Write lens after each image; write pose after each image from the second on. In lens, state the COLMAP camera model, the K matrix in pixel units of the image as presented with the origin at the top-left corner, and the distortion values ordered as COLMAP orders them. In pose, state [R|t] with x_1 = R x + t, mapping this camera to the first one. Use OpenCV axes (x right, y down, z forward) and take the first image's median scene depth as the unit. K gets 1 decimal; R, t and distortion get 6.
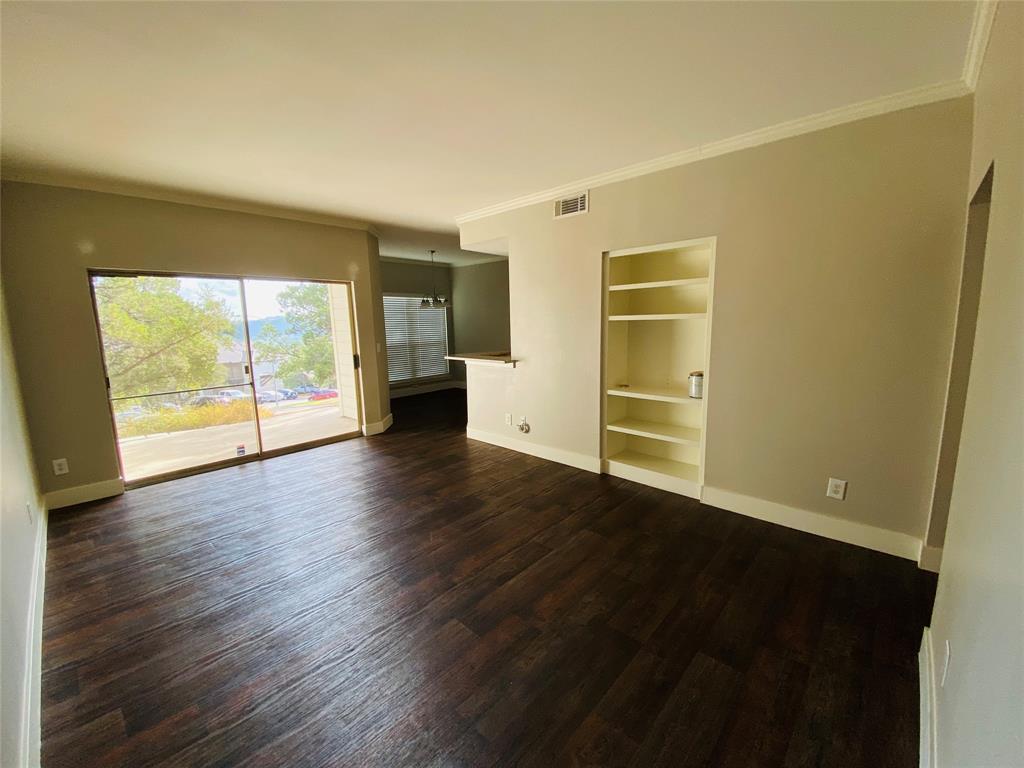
lens RADIAL K [[418.8, 0, 514.1], [0, 418.8, 379.3], [0, 0, 1]] dist [0.003301, -0.000078]
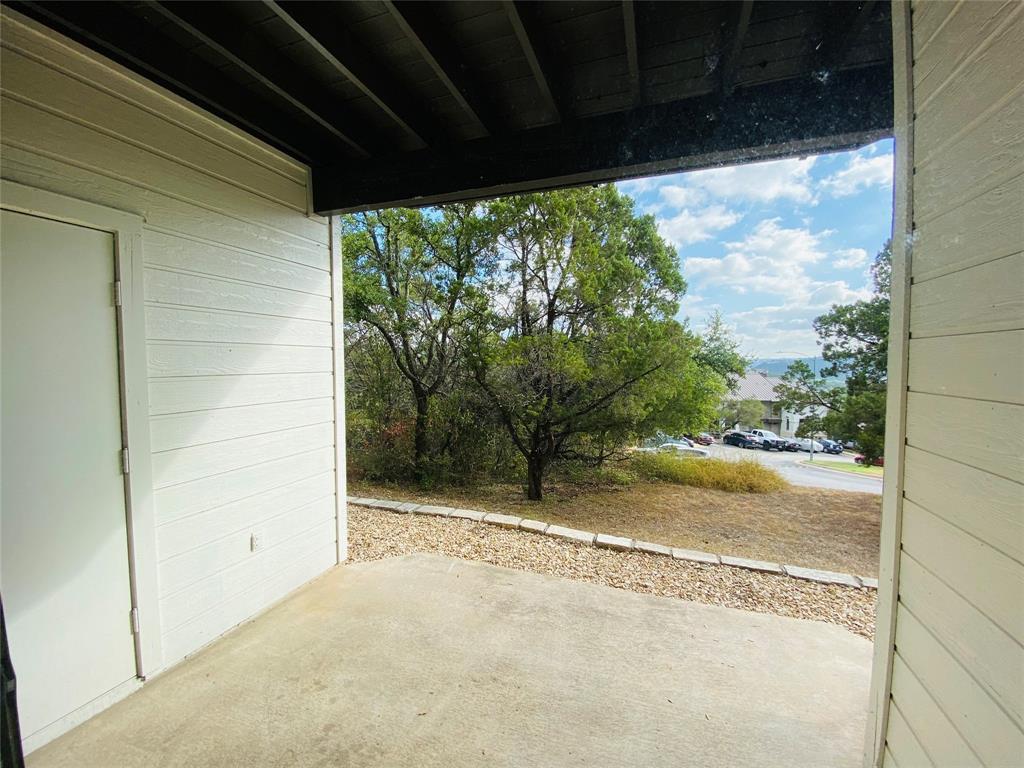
lens RADIAL K [[418.8, 0, 512.9], [0, 418.8, 380.7], [0, 0, 1]] dist [0.003301, -0.000078]
pose [[0.395352, 0.059685, -0.916588, -0.068299], [-0.136885, 0.990572, 0.005460, -0.020620], [0.908272, 0.123309, 0.399795, 0.162088]]
